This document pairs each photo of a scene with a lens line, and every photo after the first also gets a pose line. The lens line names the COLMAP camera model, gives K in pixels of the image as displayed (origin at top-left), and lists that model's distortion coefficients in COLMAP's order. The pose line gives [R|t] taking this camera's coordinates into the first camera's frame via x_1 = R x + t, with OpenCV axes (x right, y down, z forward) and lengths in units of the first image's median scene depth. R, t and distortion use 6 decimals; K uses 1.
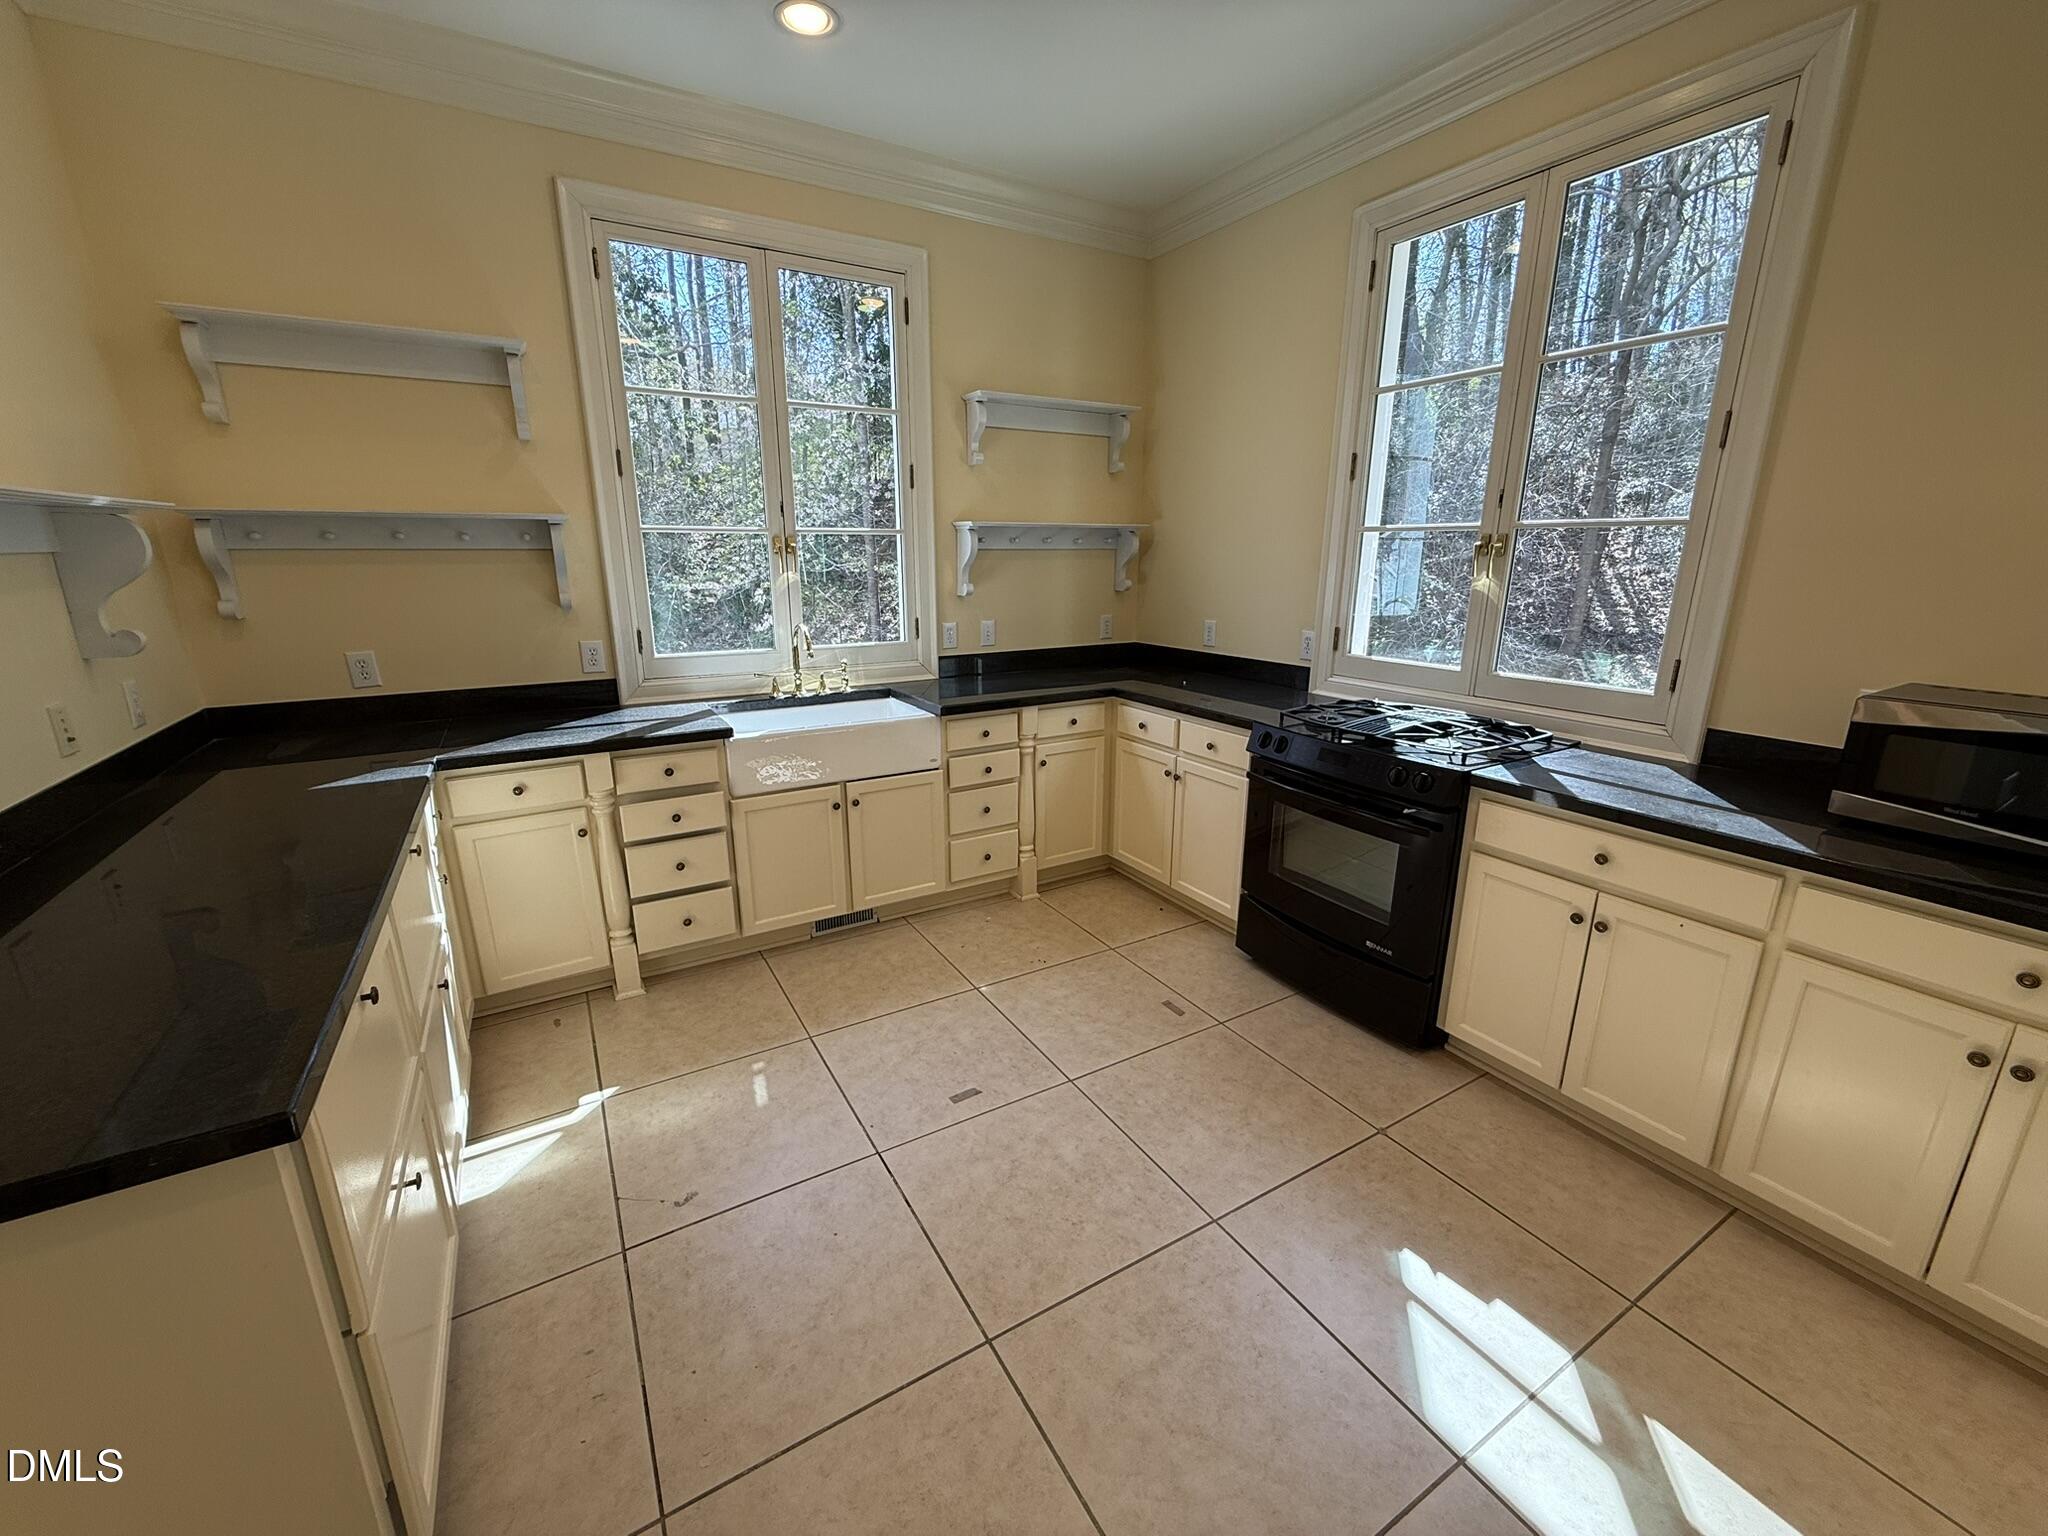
lens RADIAL K [[817.7, 0, 1017.0], [0, 817.7, 768.4], [0, 0, 1]] dist [-0.000108, 0.000400]
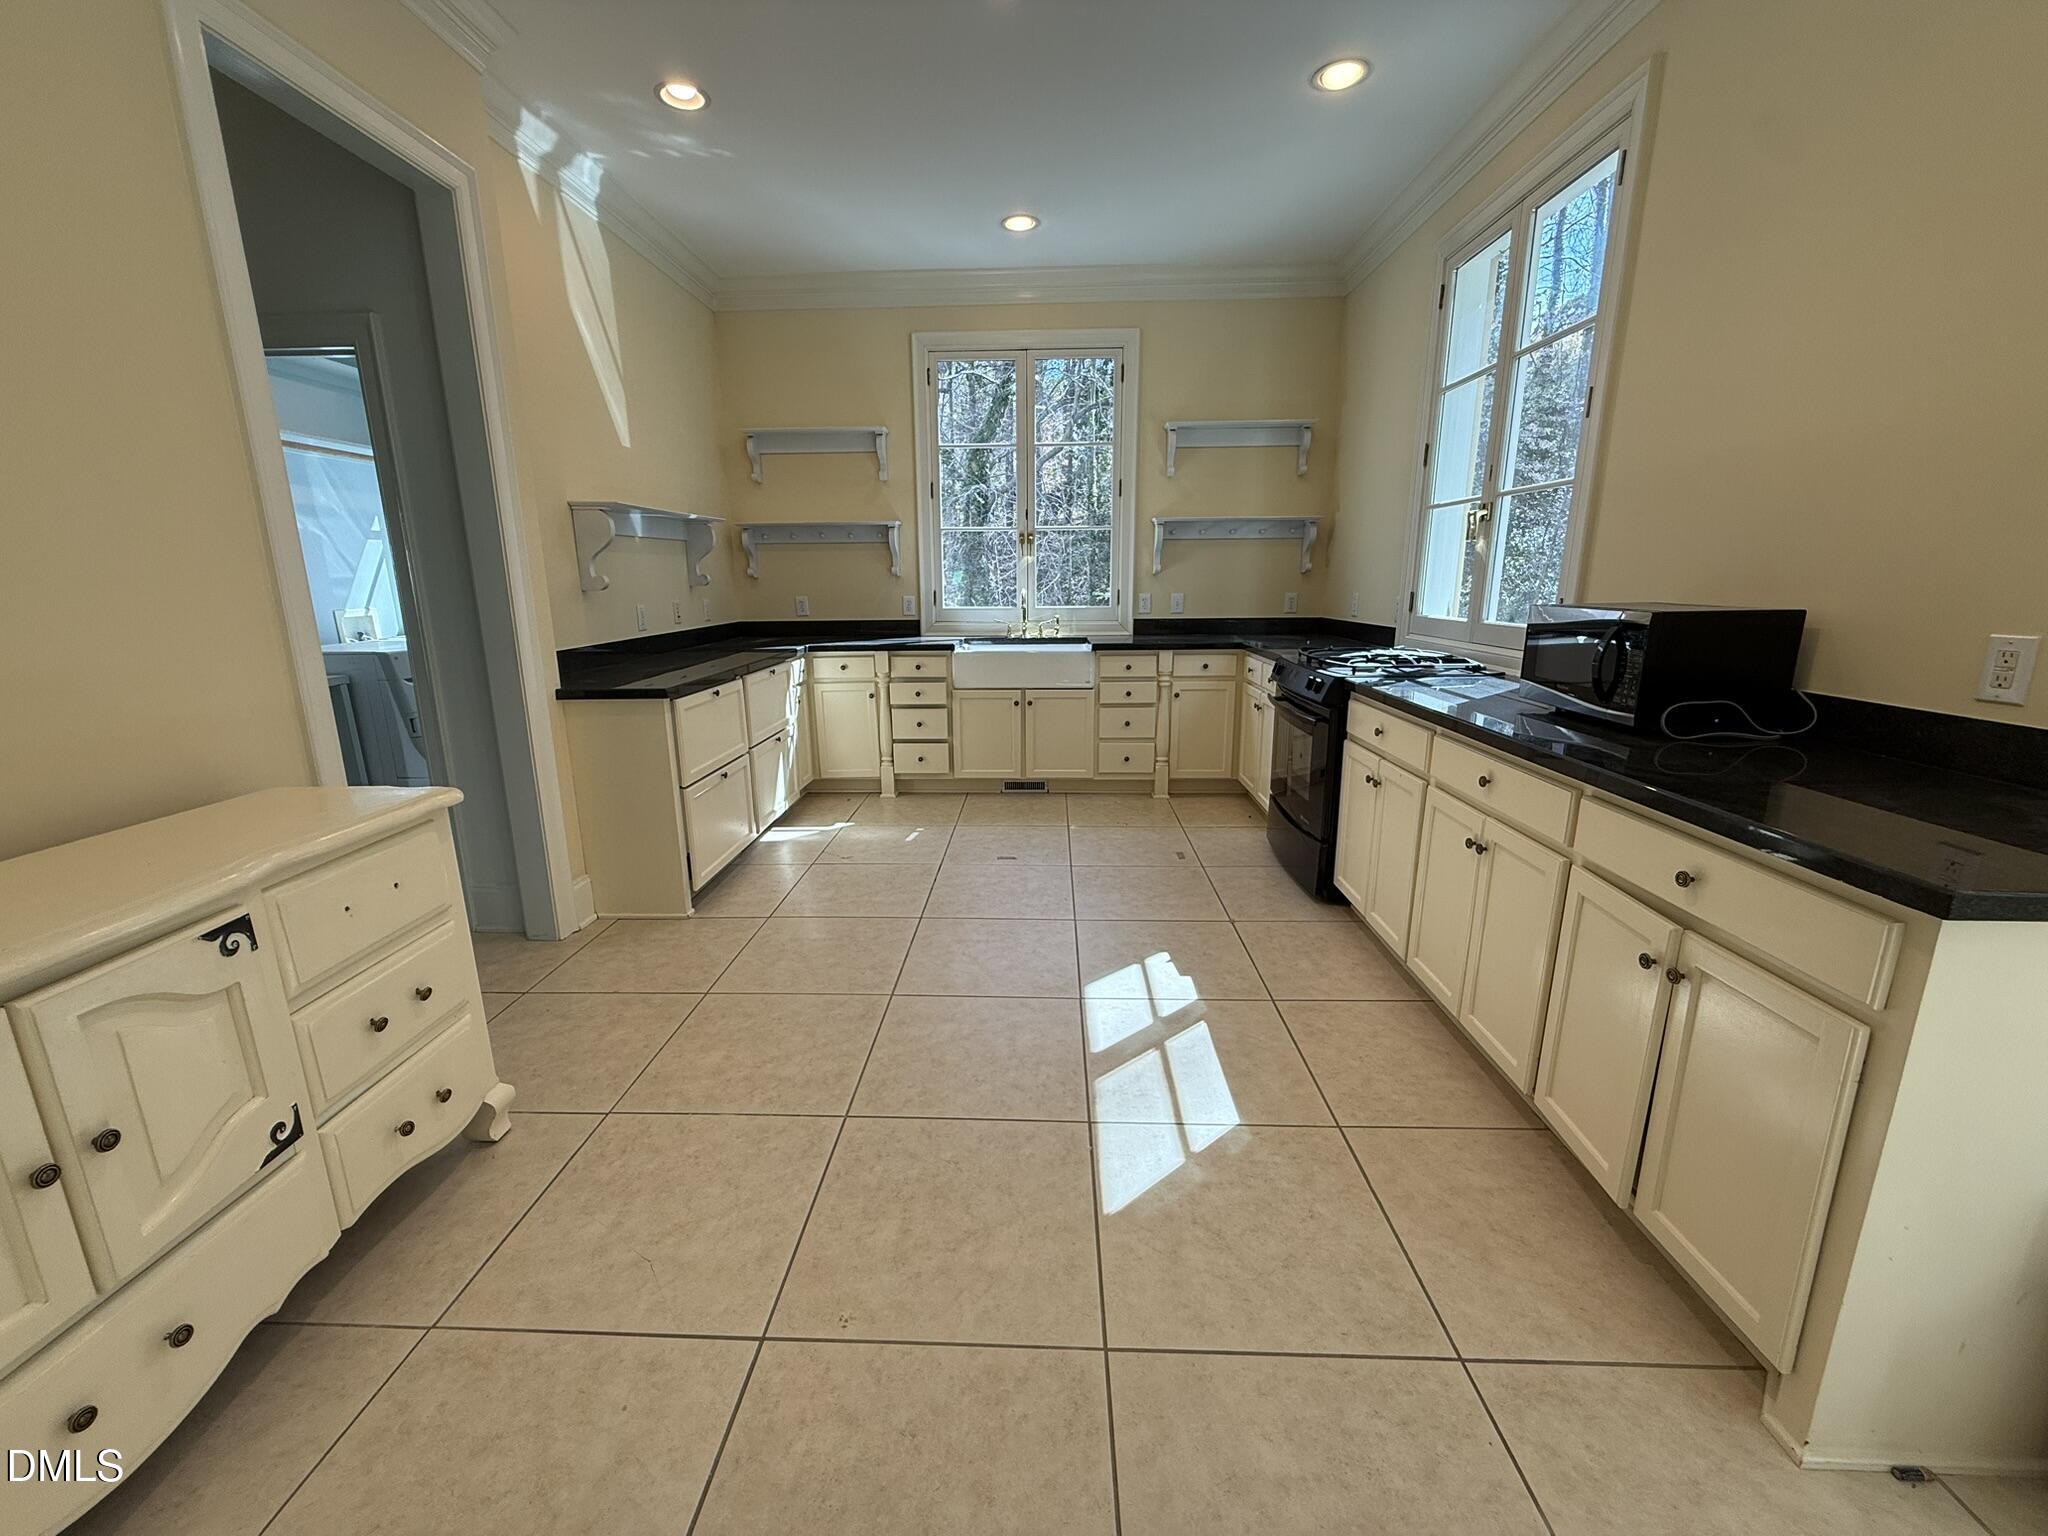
lens RADIAL K [[827.2, 0, 1012.5], [0, 827.2, 768.6], [0, 0, 1]] dist [0.002791, 0.000204]
pose [[0.839474, 0.116589, -0.530744, 0.629440], [-0.132347, 0.991168, 0.008399, 0.159749], [0.527036, 0.063191, 0.847490, -0.324960]]
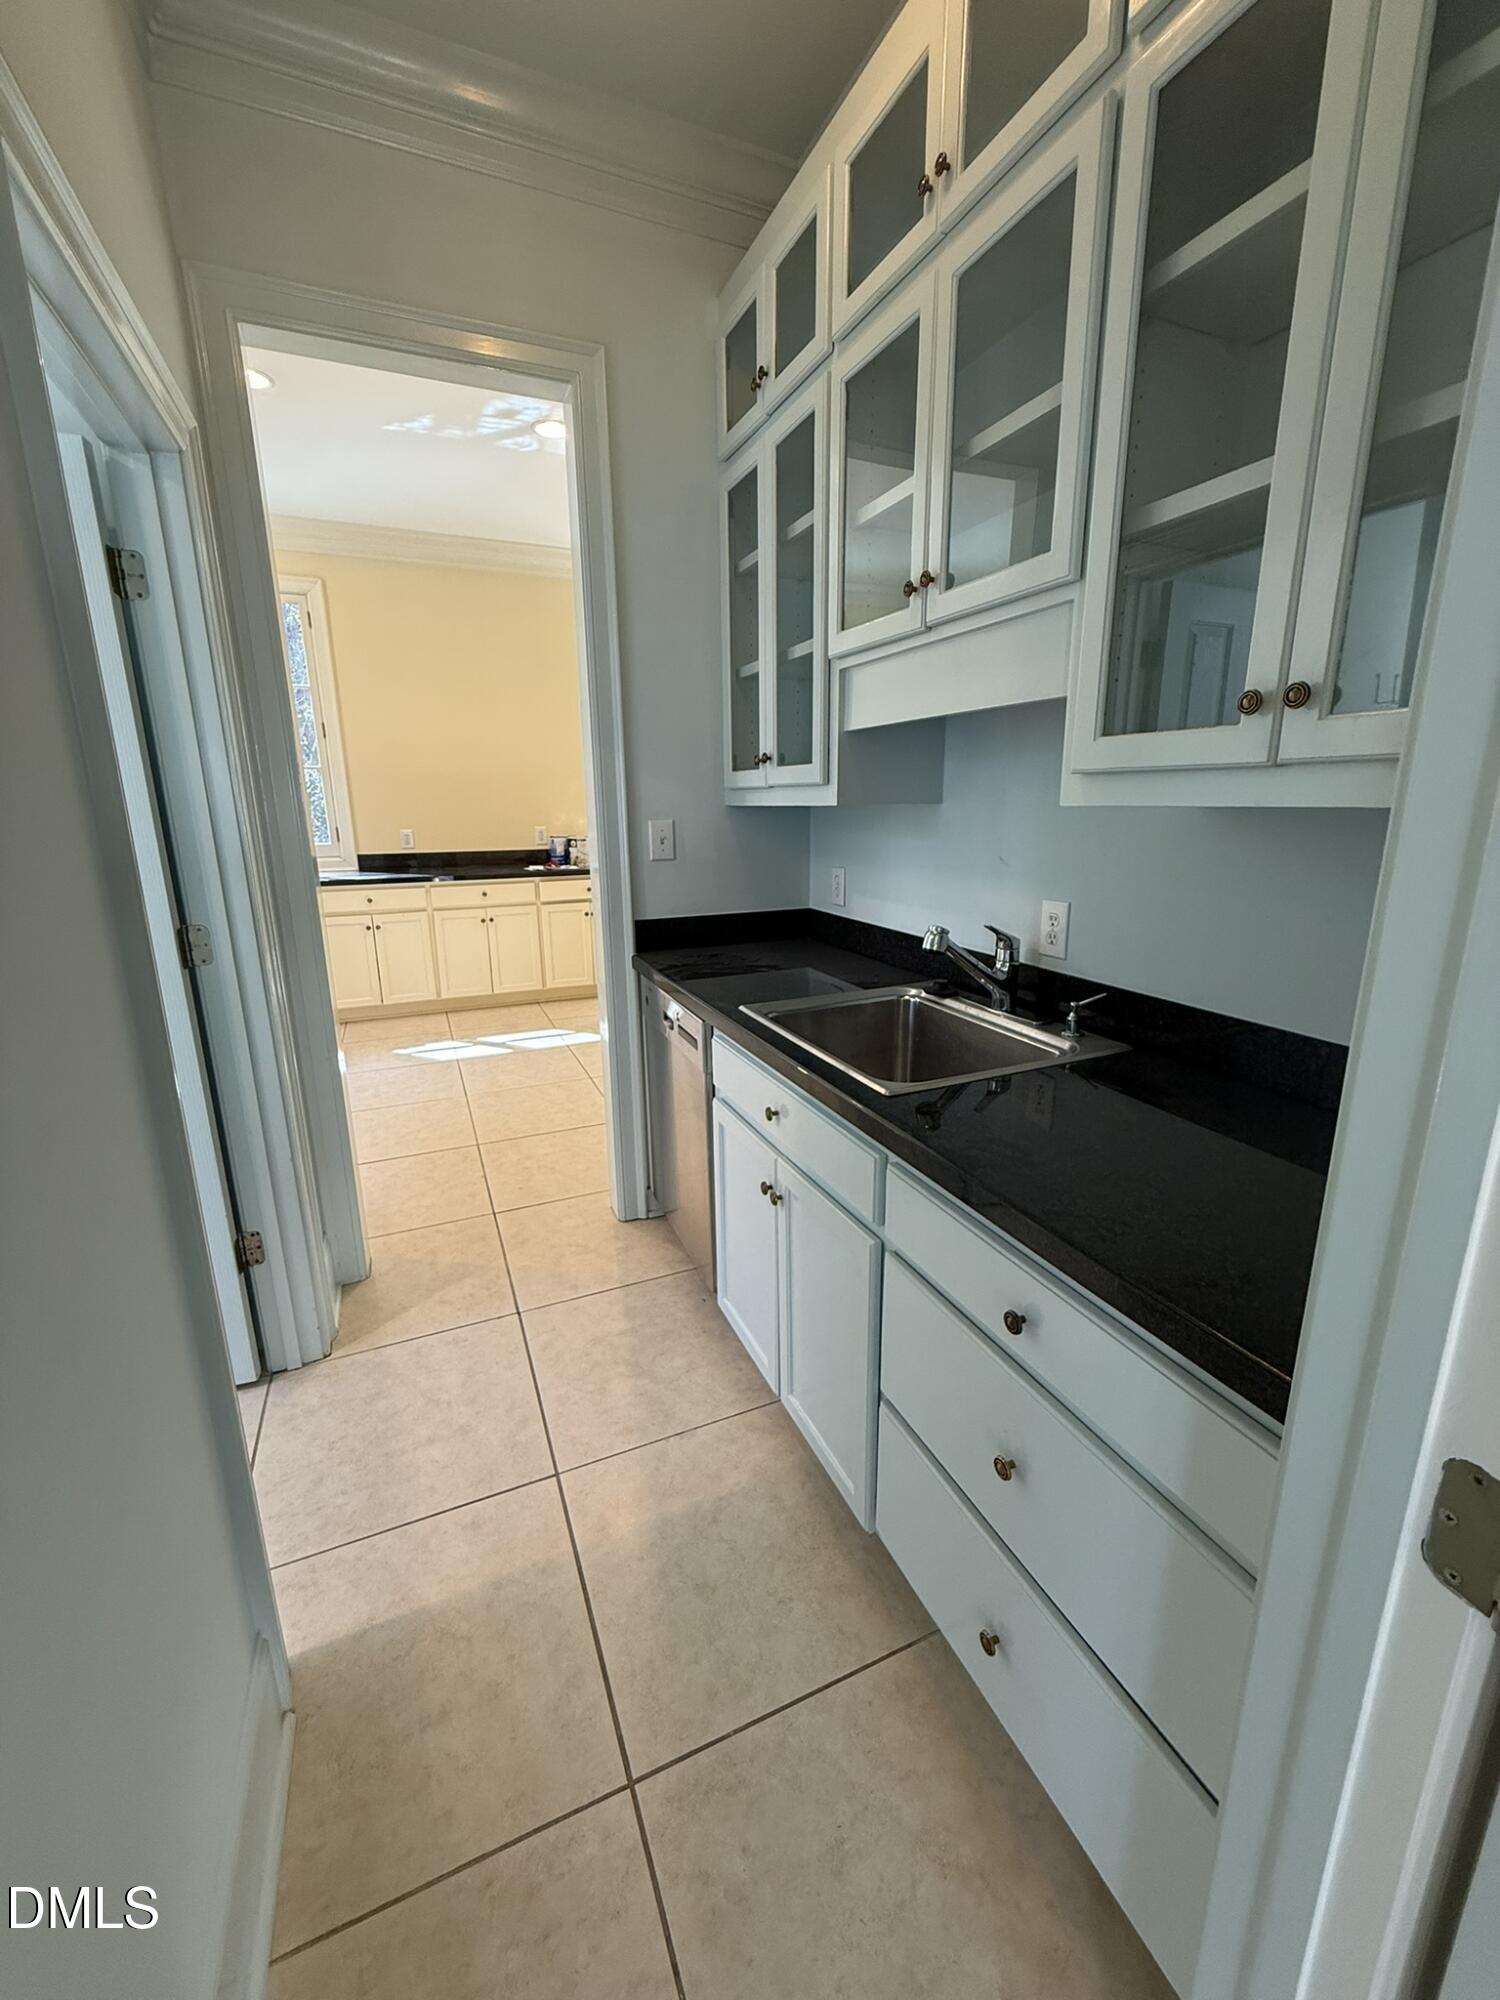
lens RADIAL K [[798.6, 0, 750.1], [0, 798.6, 989.5], [0, 0, 1]] dist [-0.000108, 0.000400]
pose [[0.121123, -0.242585, 0.962539, -1.070886], [0.264781, 0.942440, 0.204200, 0.116926], [-0.956671, 0.230129, 0.178383, -0.343990]]
